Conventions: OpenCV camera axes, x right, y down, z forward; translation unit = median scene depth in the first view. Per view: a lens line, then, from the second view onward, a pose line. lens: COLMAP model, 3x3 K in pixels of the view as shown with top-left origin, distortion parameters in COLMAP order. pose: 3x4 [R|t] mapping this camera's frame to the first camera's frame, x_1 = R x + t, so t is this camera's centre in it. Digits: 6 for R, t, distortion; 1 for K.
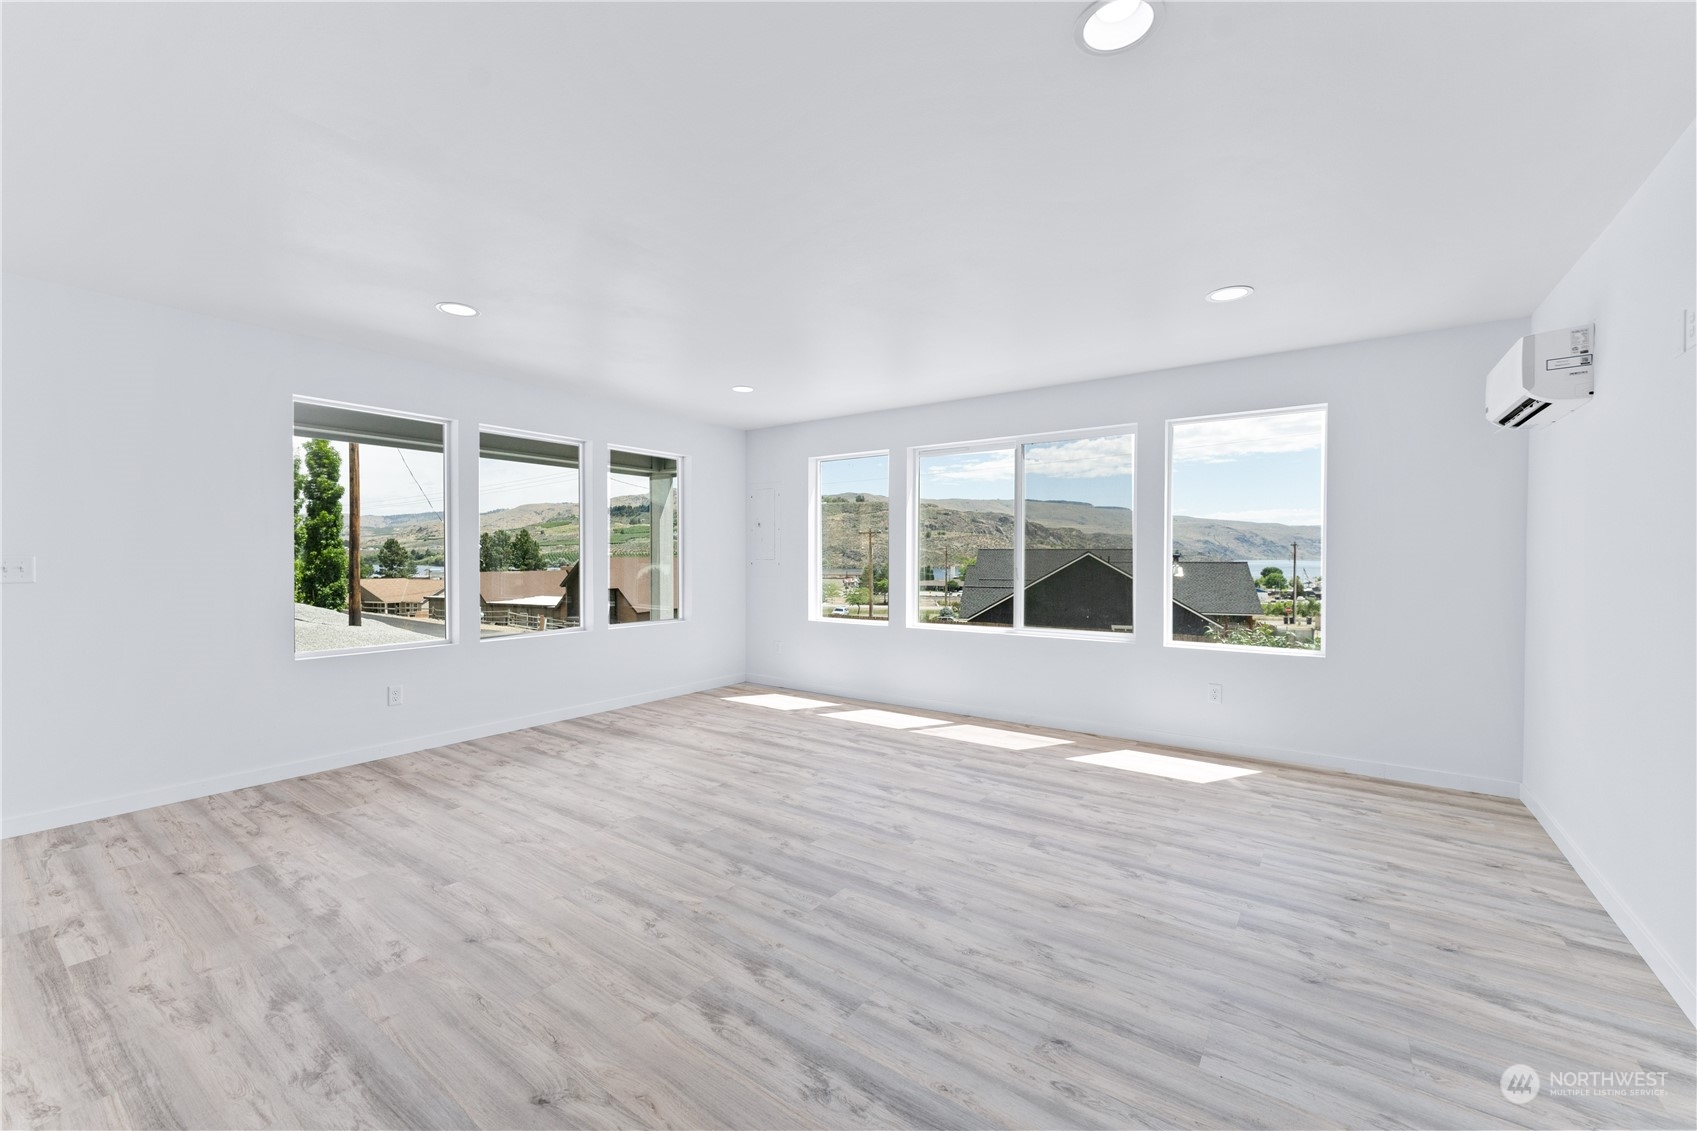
lens RADIAL K [[682.9, 0, 850.5], [0, 682.9, 560.6], [0, 0, 1]] dist [0.001183, -0.000576]
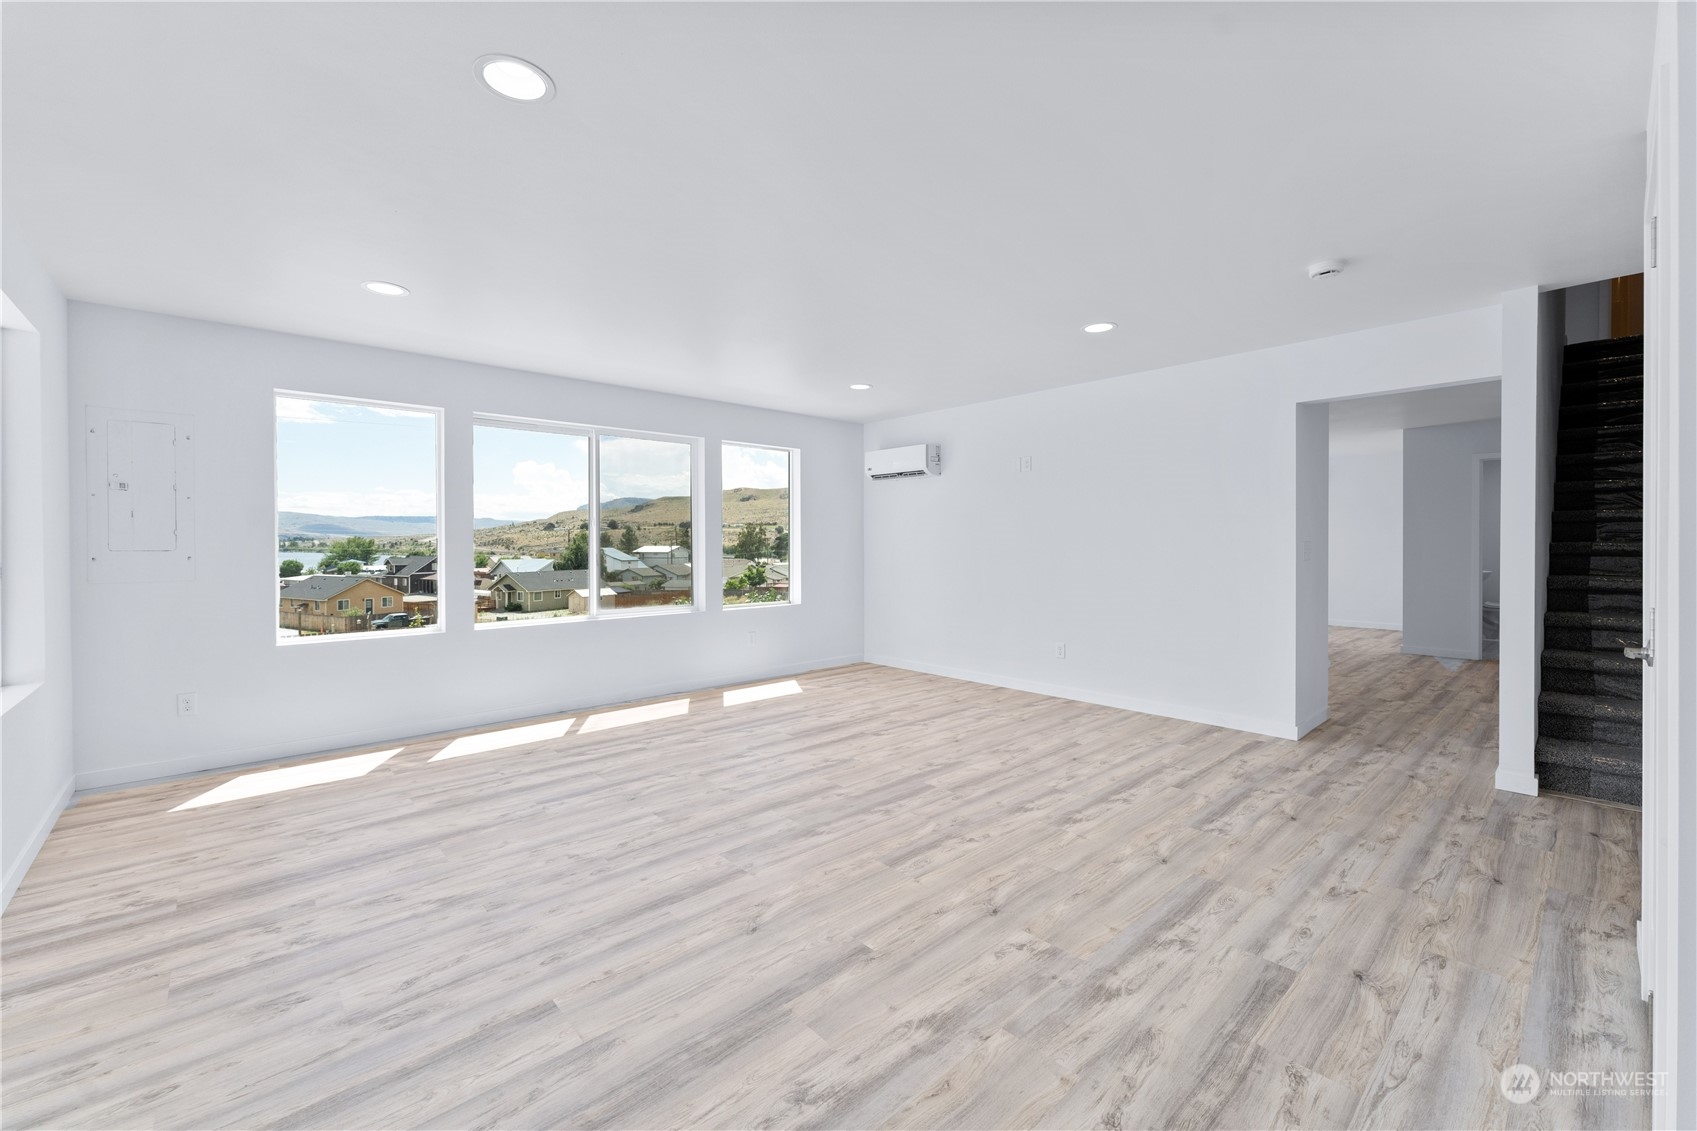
lens RADIAL K [[681.6, 0, 844.7], [0, 681.6, 558.5], [0, 0, 1]] dist [0.002347, 0.000036]
pose [[0.214816, -0.025324, 0.976326, -1.171139], [0.009485, 0.999671, 0.023843, -0.007601], [-0.976609, 0.004138, 0.214985, 0.726174]]
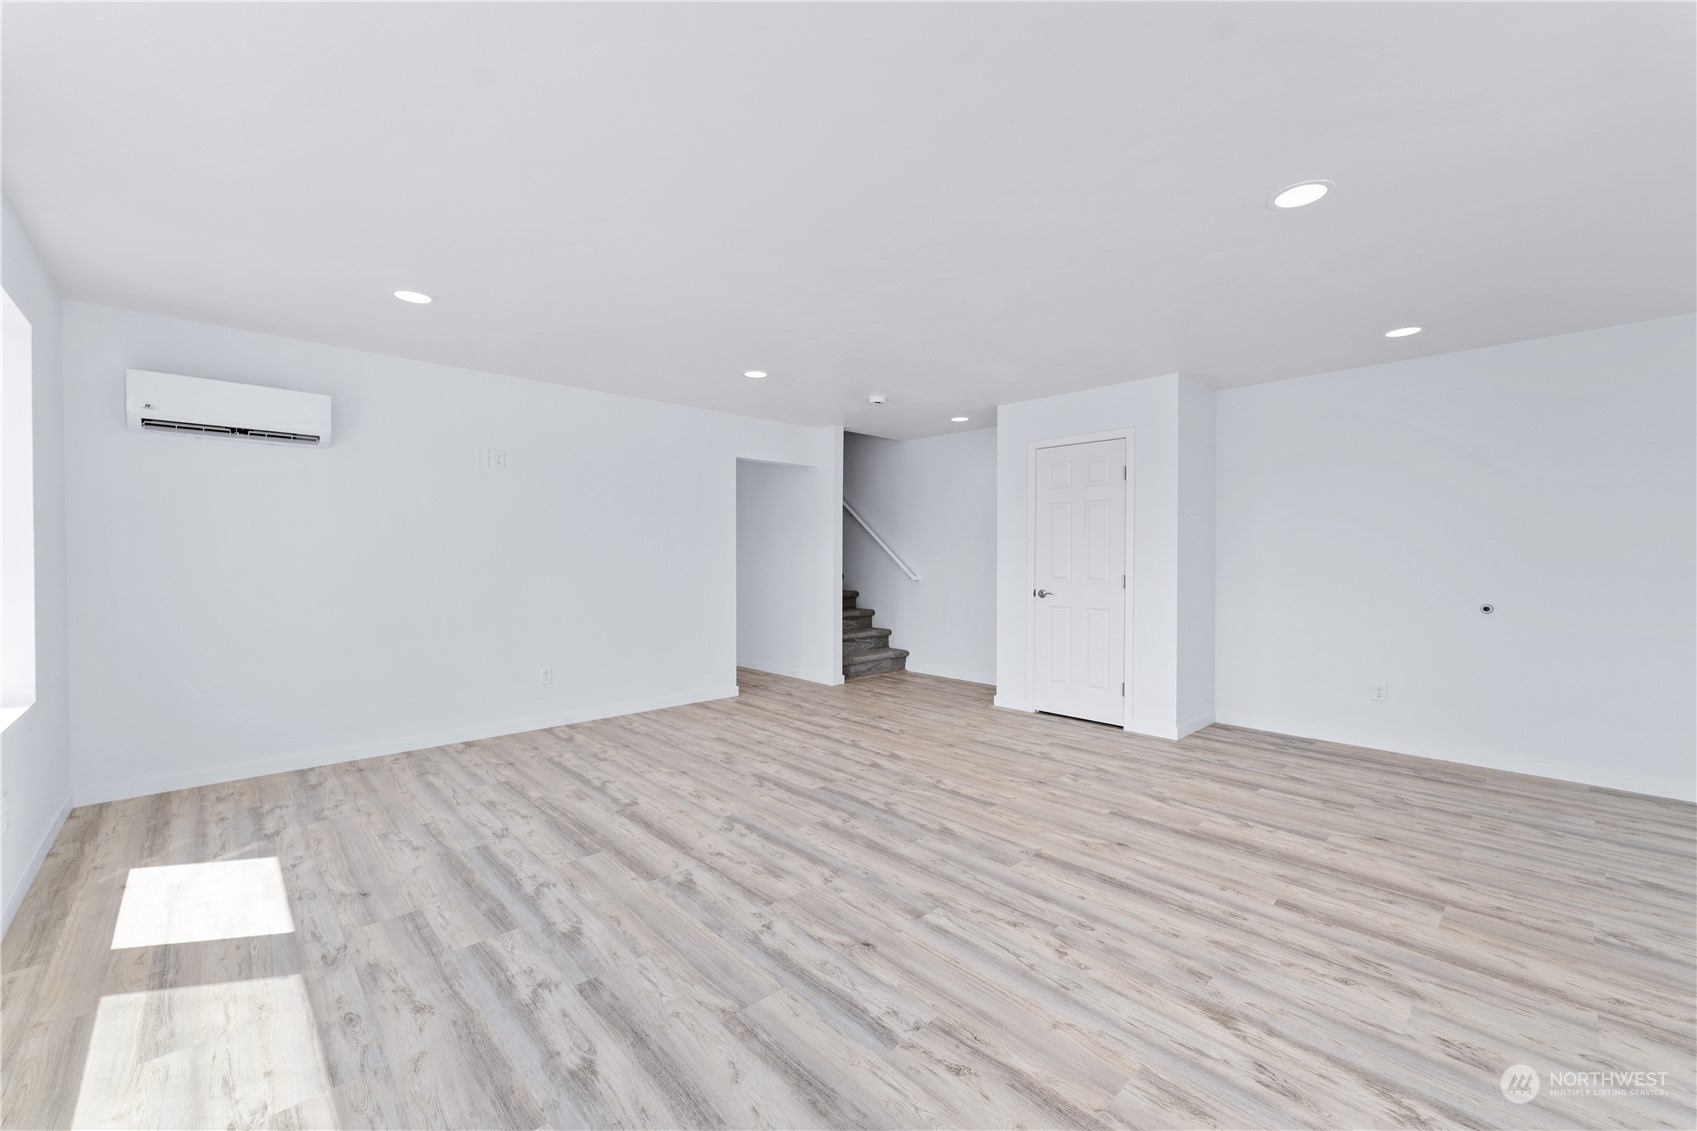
lens RADIAL K [[681.6, 0, 844.7], [0, 681.6, 558.5], [0, 0, 1]] dist [0.002347, 0.000036]
pose [[-0.980129, -0.005334, 0.198289, -0.298787], [-0.003181, 0.999932, 0.011176, -0.012209], [-0.198335, 0.010324, -0.980080, 2.002338]]
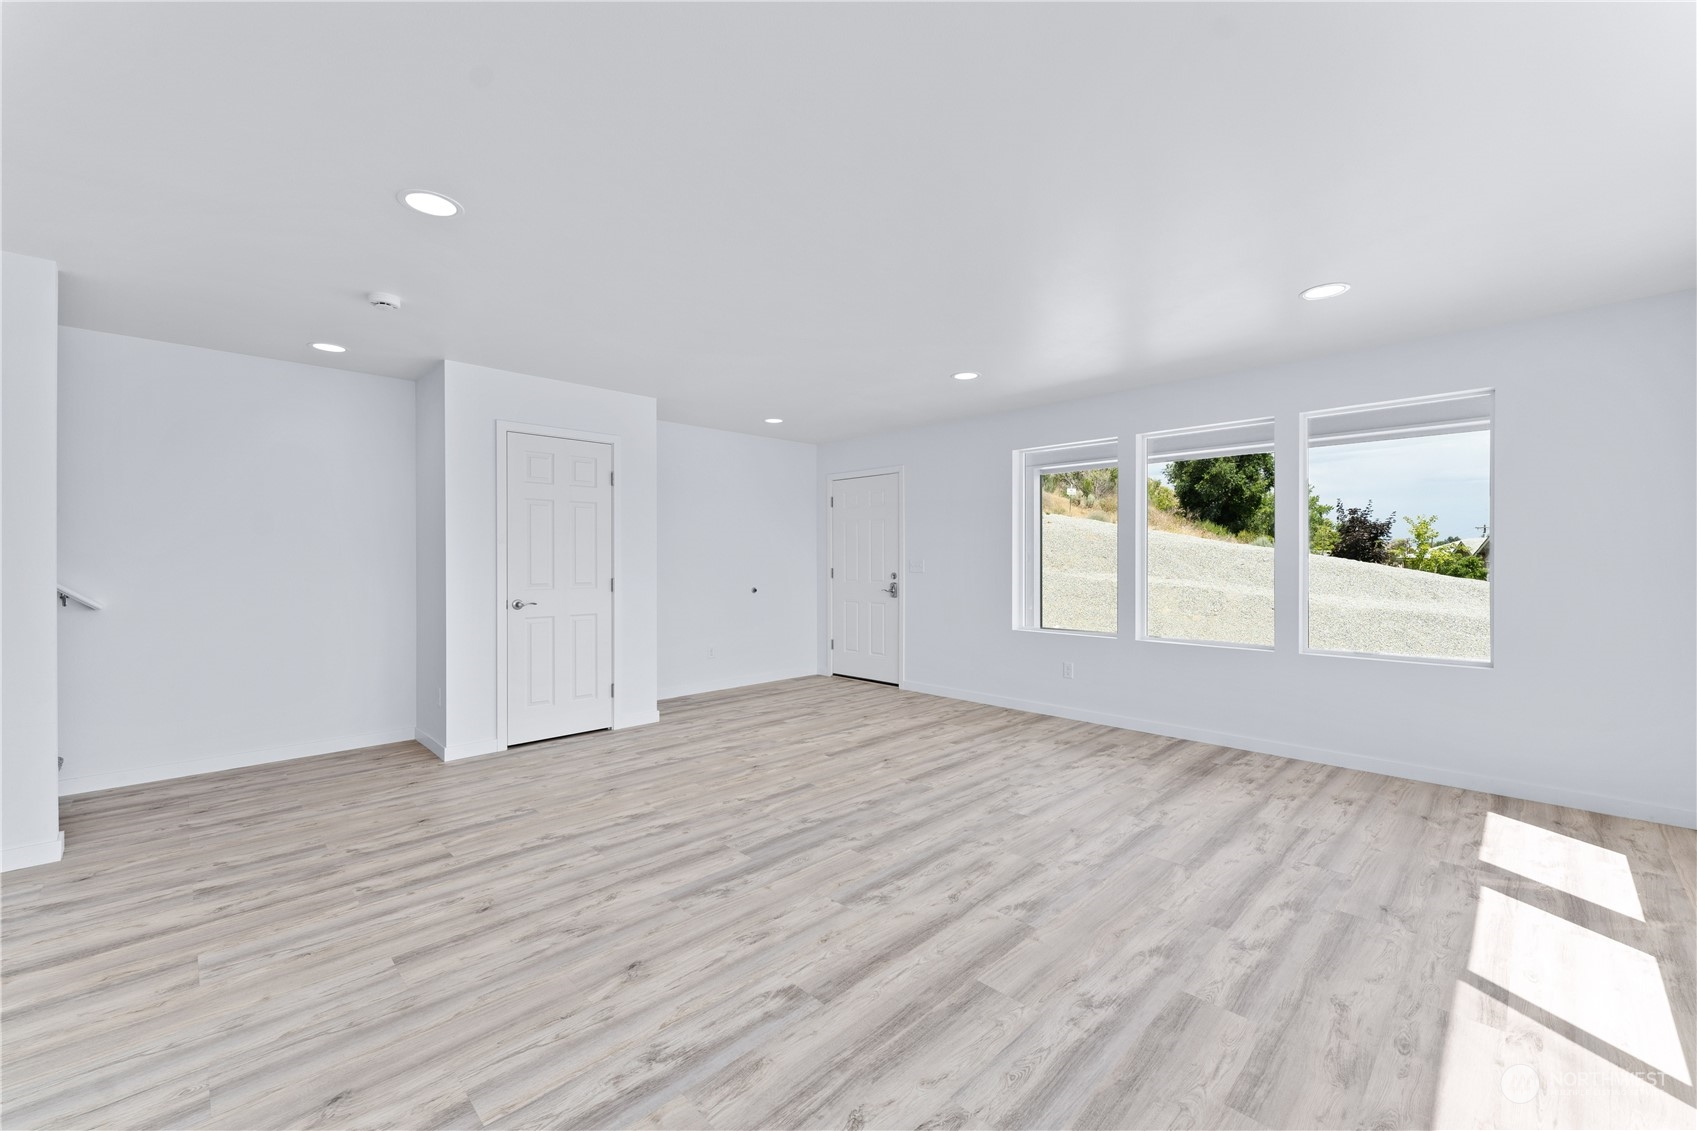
lens RADIAL K [[681.6, 0, 844.7], [0, 681.6, 558.5], [0, 0, 1]] dist [0.002347, 0.000036]
pose [[-0.173103, -0.002513, -0.984900, 0.897524], [-0.005285, 0.999985, -0.001623, -0.006232], [0.984889, 0.004924, -0.173114, 1.134616]]
